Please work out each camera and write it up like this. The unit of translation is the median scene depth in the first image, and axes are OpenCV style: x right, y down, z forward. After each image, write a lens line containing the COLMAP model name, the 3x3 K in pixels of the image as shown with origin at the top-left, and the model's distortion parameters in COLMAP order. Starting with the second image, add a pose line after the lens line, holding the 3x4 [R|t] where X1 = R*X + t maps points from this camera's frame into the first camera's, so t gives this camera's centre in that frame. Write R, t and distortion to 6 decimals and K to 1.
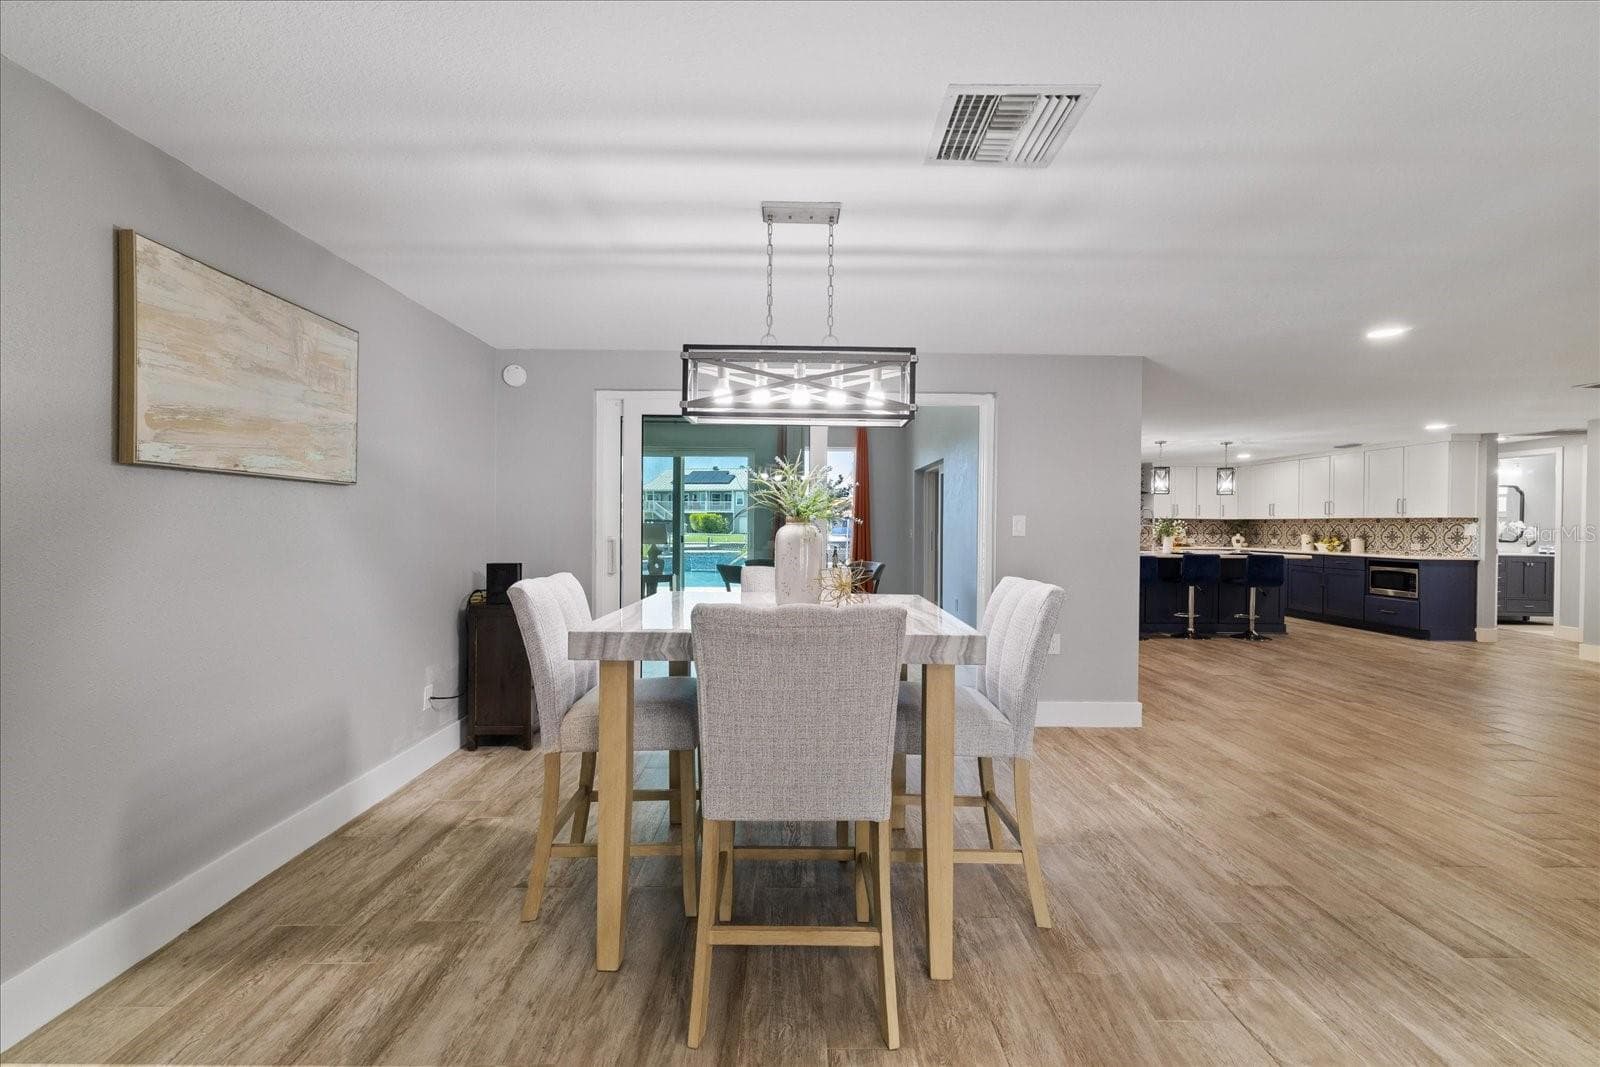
lens RADIAL K [[672.3, 0, 798.0], [0, 672.3, 528.3], [0, 0, 1]] dist [0.001740, -0.000161]
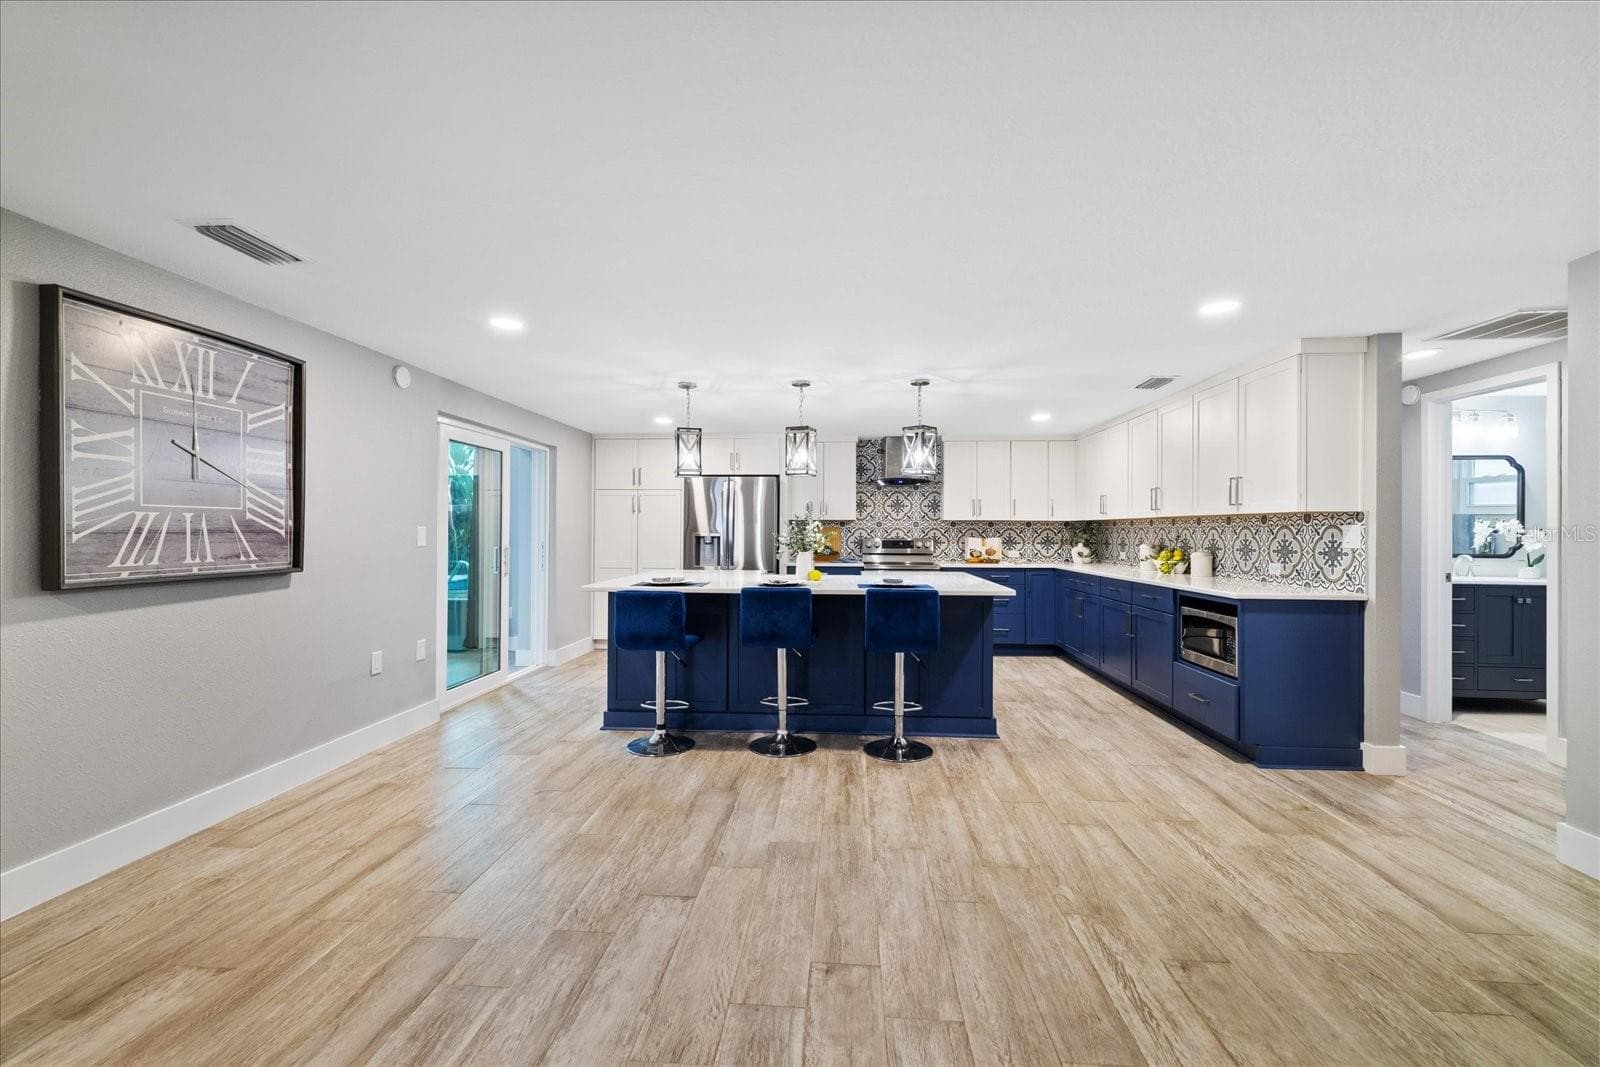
lens RADIAL K [[681.6, 0, 797.5], [0, 681.6, 525.1], [0, 0, 1]] dist [0.000723, 0.000086]
pose [[0.996197, -0.006351, -0.086893, 1.448152], [0.005060, 0.999874, -0.015075, -0.001788], [0.086978, 0.014578, 0.996104, 1.071347]]
